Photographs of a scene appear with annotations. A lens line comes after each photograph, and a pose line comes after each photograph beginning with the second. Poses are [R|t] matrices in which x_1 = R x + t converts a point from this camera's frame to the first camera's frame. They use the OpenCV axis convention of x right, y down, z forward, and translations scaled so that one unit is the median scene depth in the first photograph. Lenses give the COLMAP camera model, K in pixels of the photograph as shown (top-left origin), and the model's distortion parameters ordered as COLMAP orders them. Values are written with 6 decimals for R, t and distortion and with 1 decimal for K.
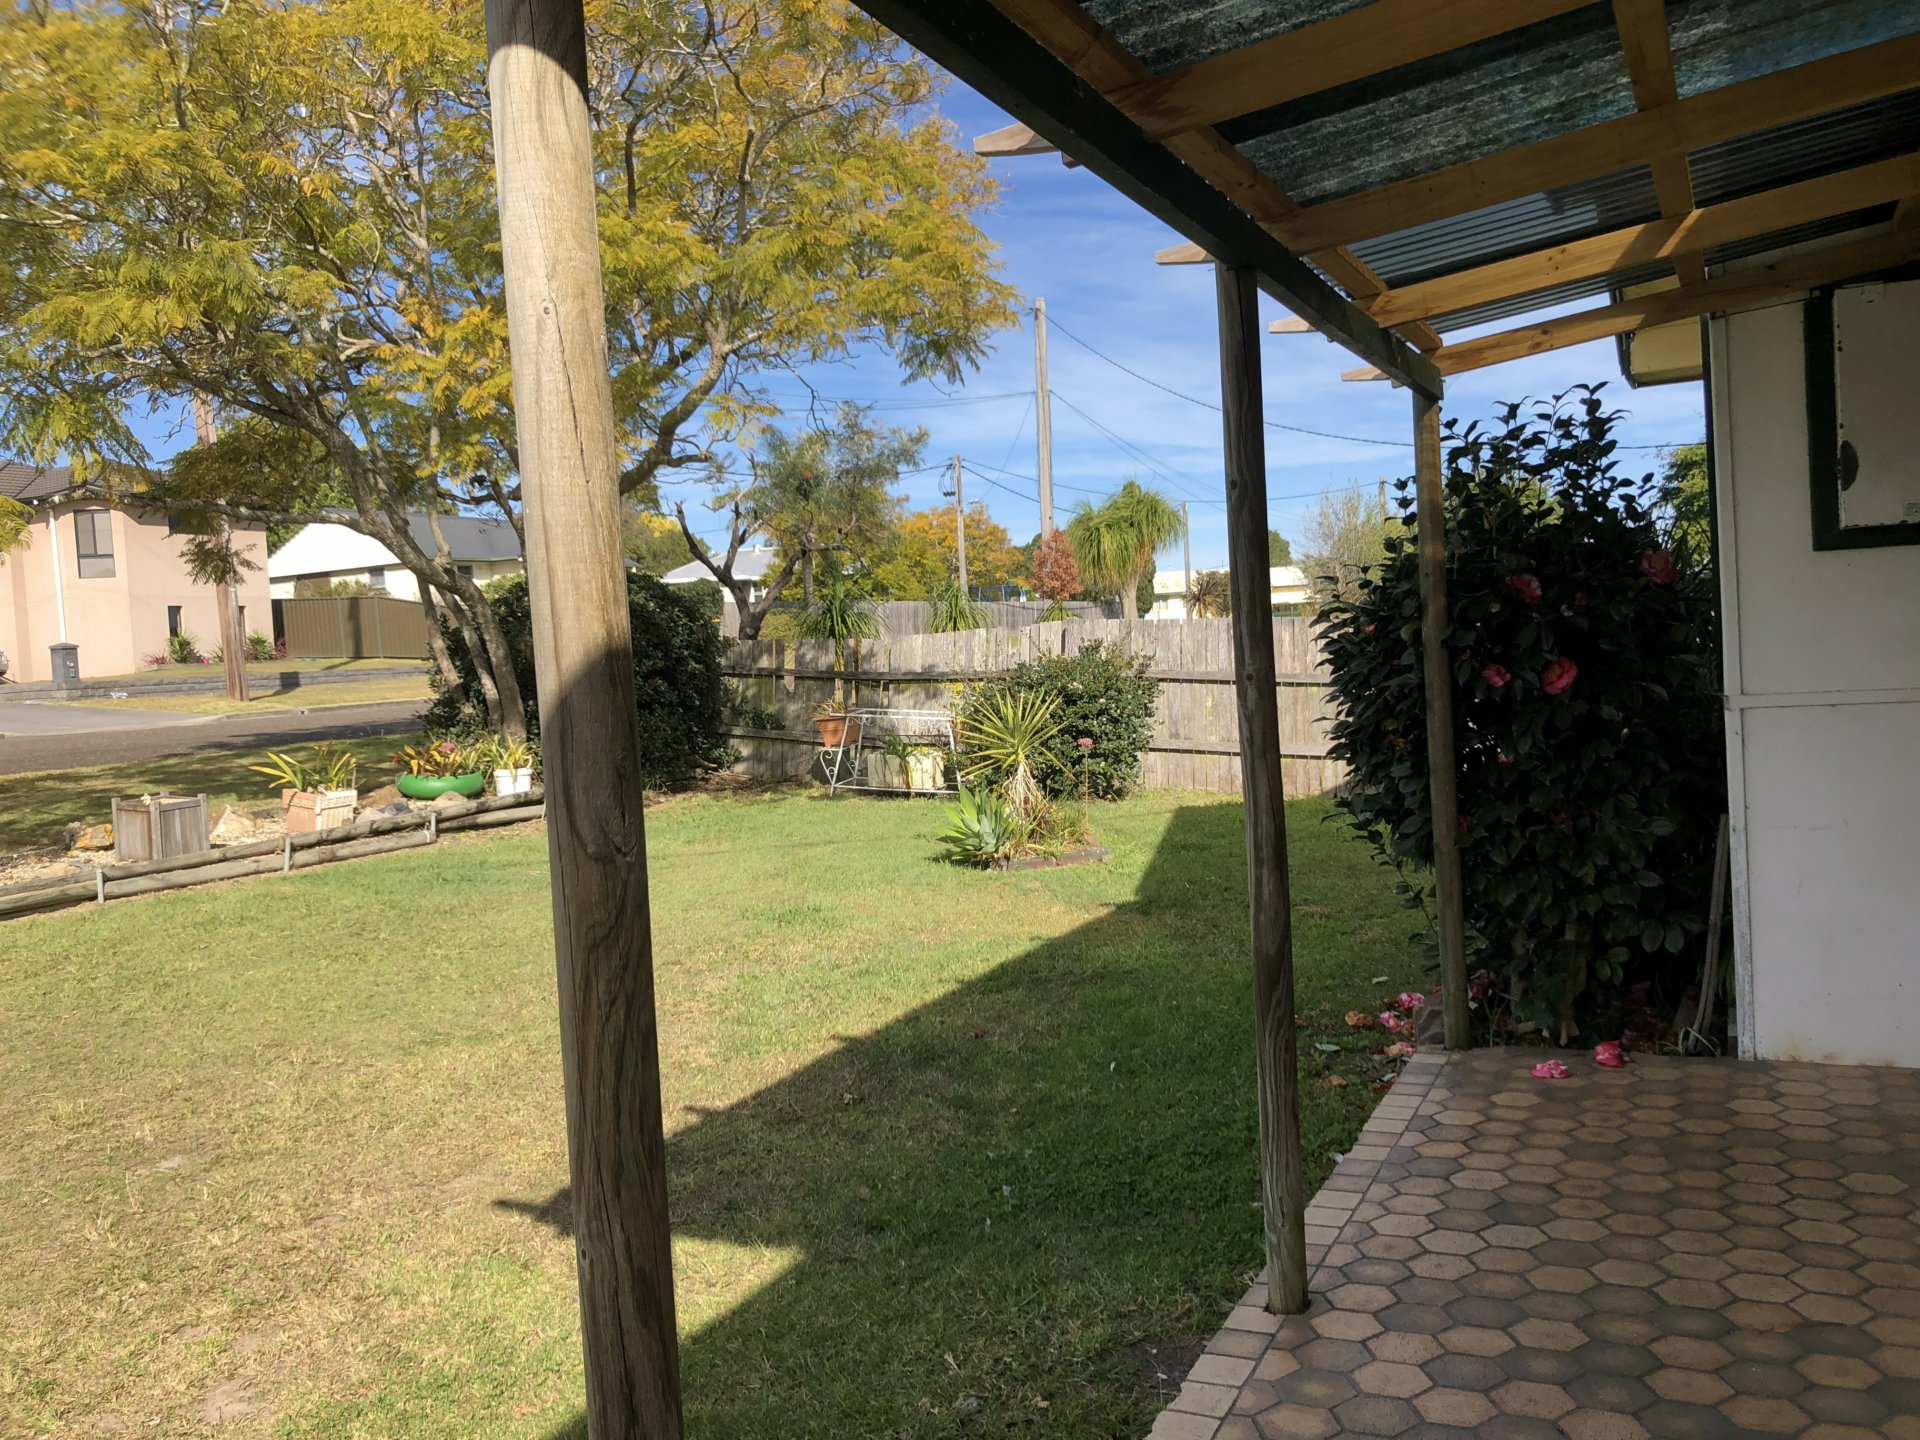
lens RADIAL K [[1559.0, 0, 960.0], [0, 1559.0, 720.0], [0, 0, 1]] dist [0.008397, 0.008174]
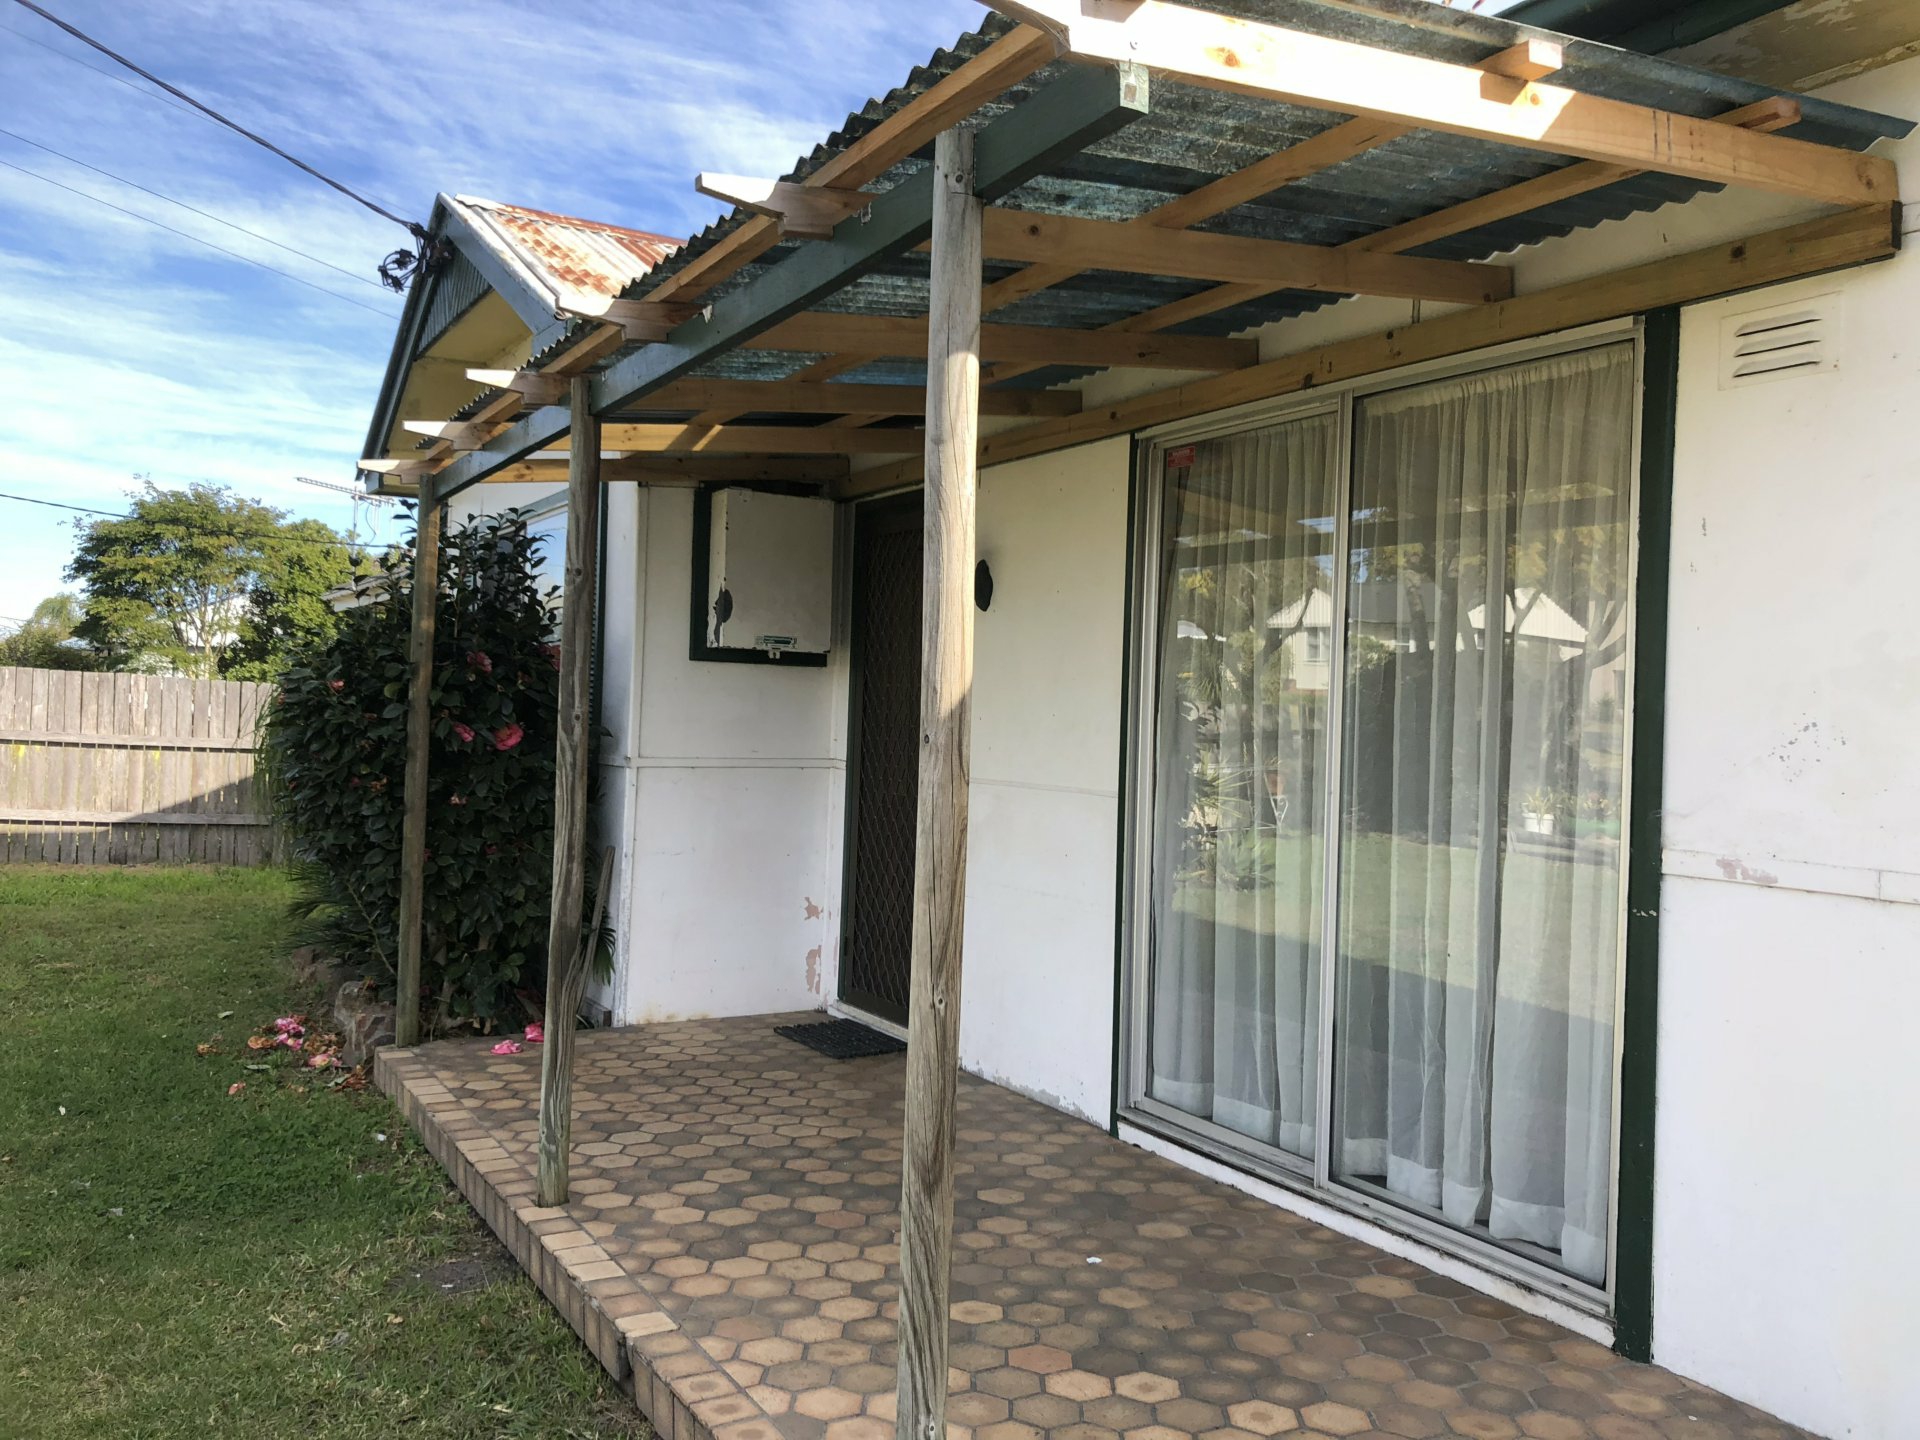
lens RADIAL K [[1559.0, 0, 960.0], [0, 1559.0, 720.0], [0, 0, 1]] dist [0.008397, 0.008174]
pose [[0.566461, 0.073027, 0.820847, -0.443936], [-0.028678, 0.997209, -0.068927, 0.035268], [-0.823589, 0.015504, 0.566974, -0.015252]]
